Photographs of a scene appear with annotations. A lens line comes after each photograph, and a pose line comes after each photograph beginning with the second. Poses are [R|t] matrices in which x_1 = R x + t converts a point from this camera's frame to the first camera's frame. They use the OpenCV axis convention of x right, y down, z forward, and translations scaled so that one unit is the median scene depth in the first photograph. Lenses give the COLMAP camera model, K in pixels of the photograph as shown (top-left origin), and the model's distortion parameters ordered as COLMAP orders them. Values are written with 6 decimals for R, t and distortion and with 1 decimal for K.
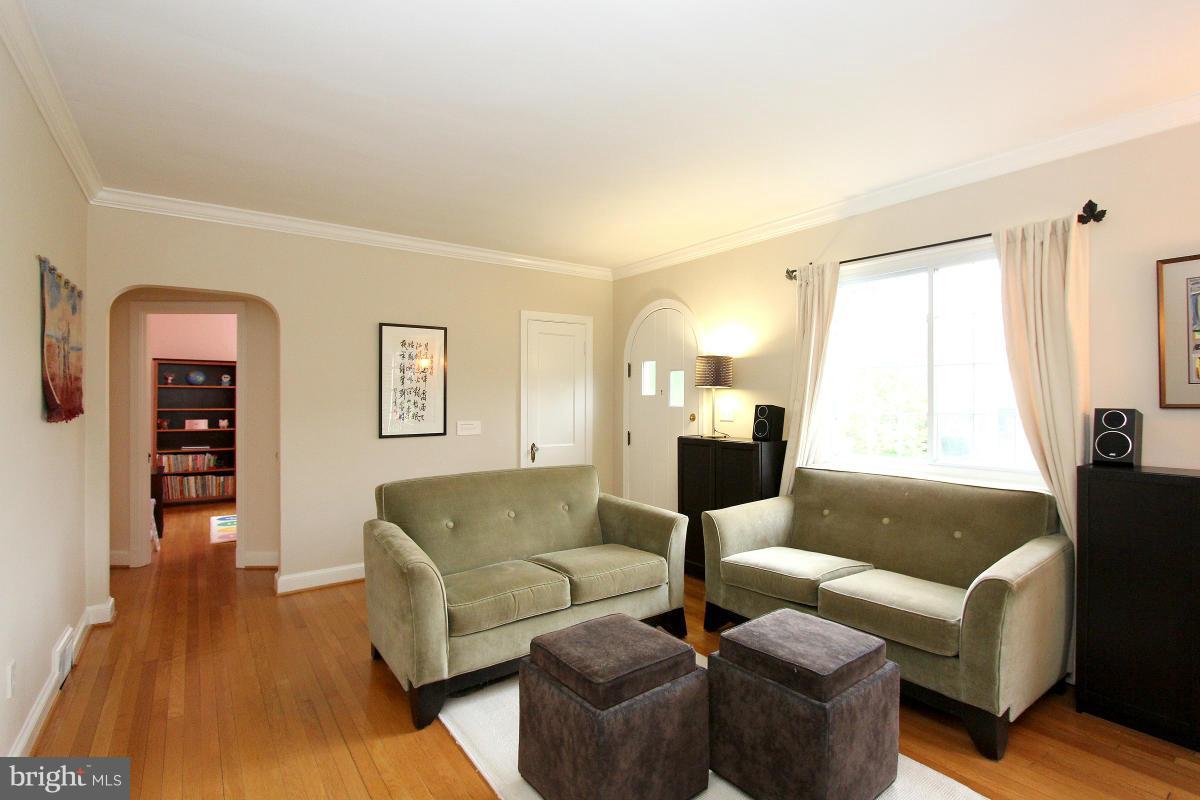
lens RADIAL K [[583.3, 0, 603.2], [0, 583.3, 401.9], [0, 0, 1]] dist [0.002749, 0.000851]
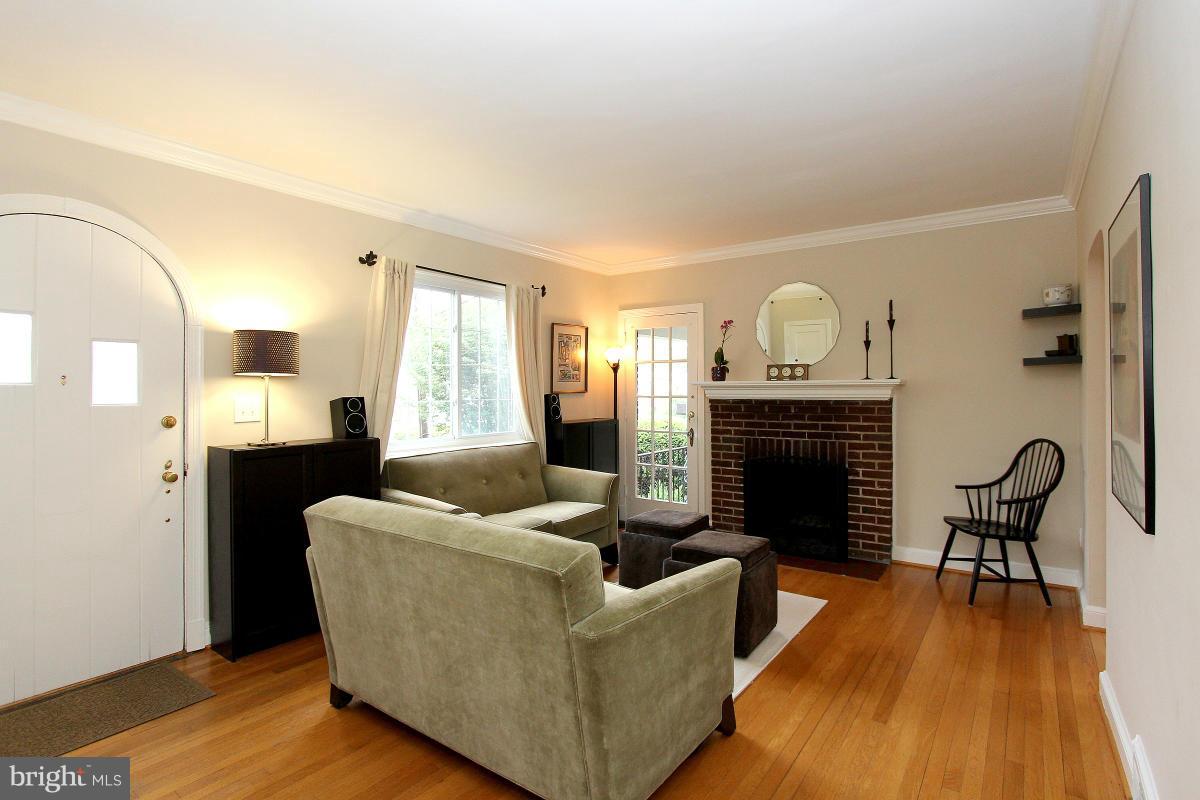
lens RADIAL K [[583.3, 0, 592.3], [0, 583.3, 391.9], [0, 0, 1]] dist [0.002749, 0.000851]
pose [[-0.281892, -0.004092, 0.959437, -0.623519], [0.009922, 0.999925, 0.007179, -0.004865], [-0.959395, 0.011543, -0.281830, 0.836774]]
